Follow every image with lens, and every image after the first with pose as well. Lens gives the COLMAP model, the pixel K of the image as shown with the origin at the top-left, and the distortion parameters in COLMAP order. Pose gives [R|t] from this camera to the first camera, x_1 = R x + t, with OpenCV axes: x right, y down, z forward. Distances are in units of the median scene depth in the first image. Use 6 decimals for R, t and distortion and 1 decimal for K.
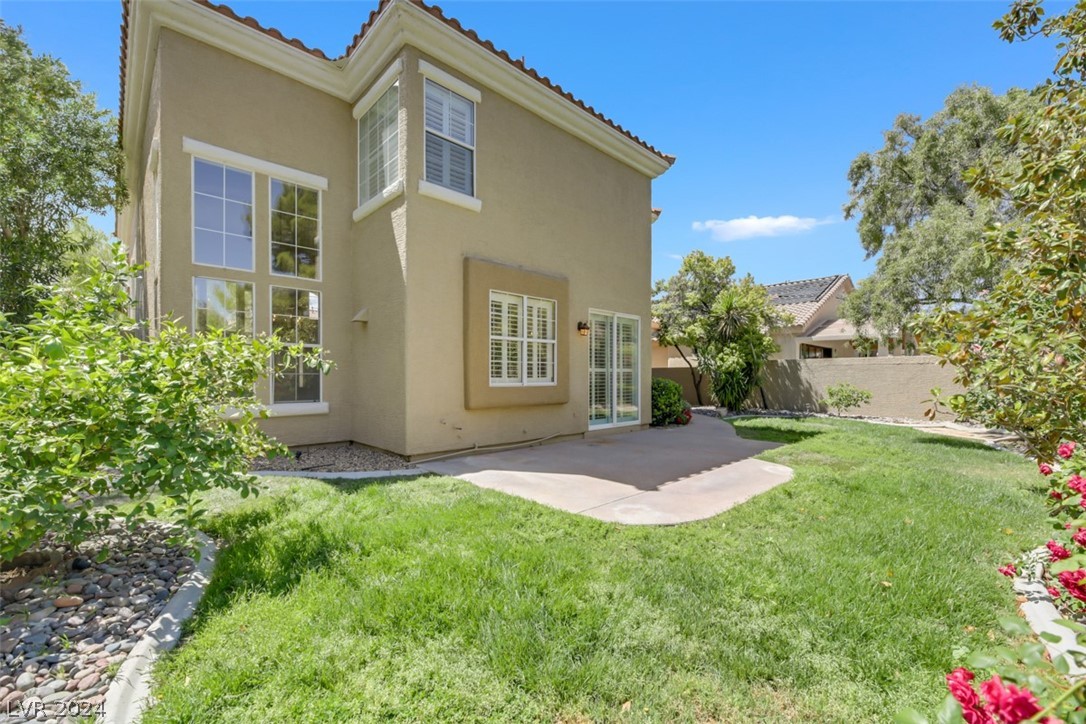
lens RADIAL K [[446.0, 0, 545.1], [0, 446.0, 358.2], [0, 0, 1]] dist [0.007650, -0.005968]
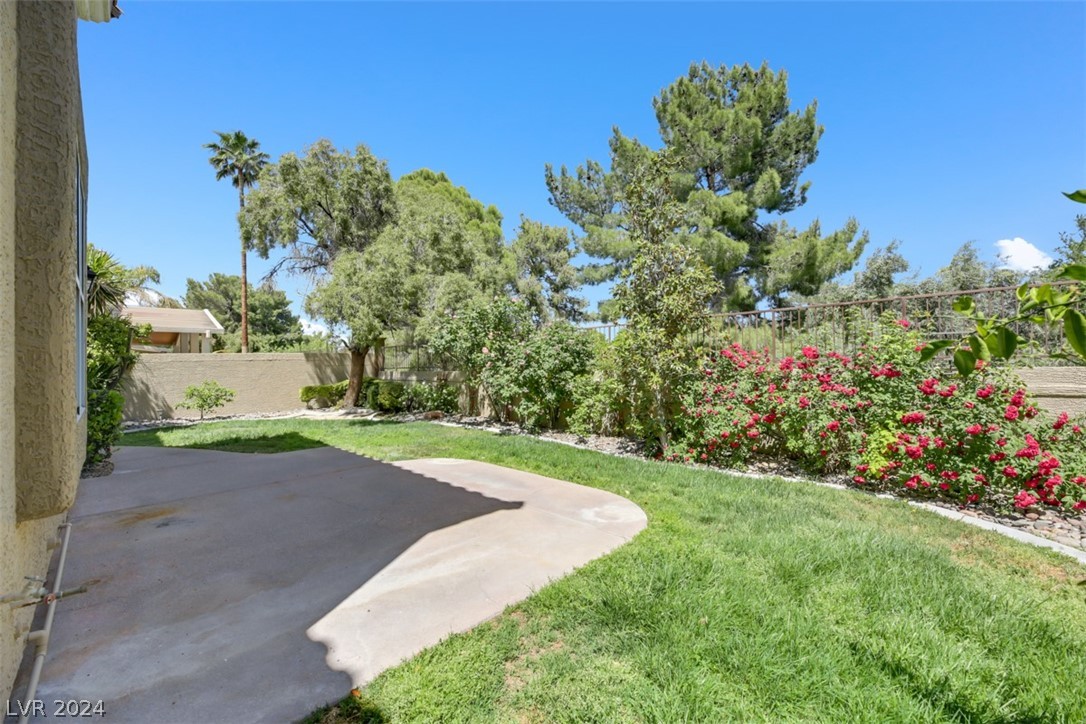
lens RADIAL K [[446.0, 0, 545.1], [0, 446.0, 358.2], [0, 0, 1]] dist [0.007650, -0.005968]
pose [[-0.005701, -0.005521, 0.999969, -0.228153], [-0.011313, 0.999921, 0.005457, -0.002639], [-0.999920, -0.011282, -0.005763, 0.332962]]
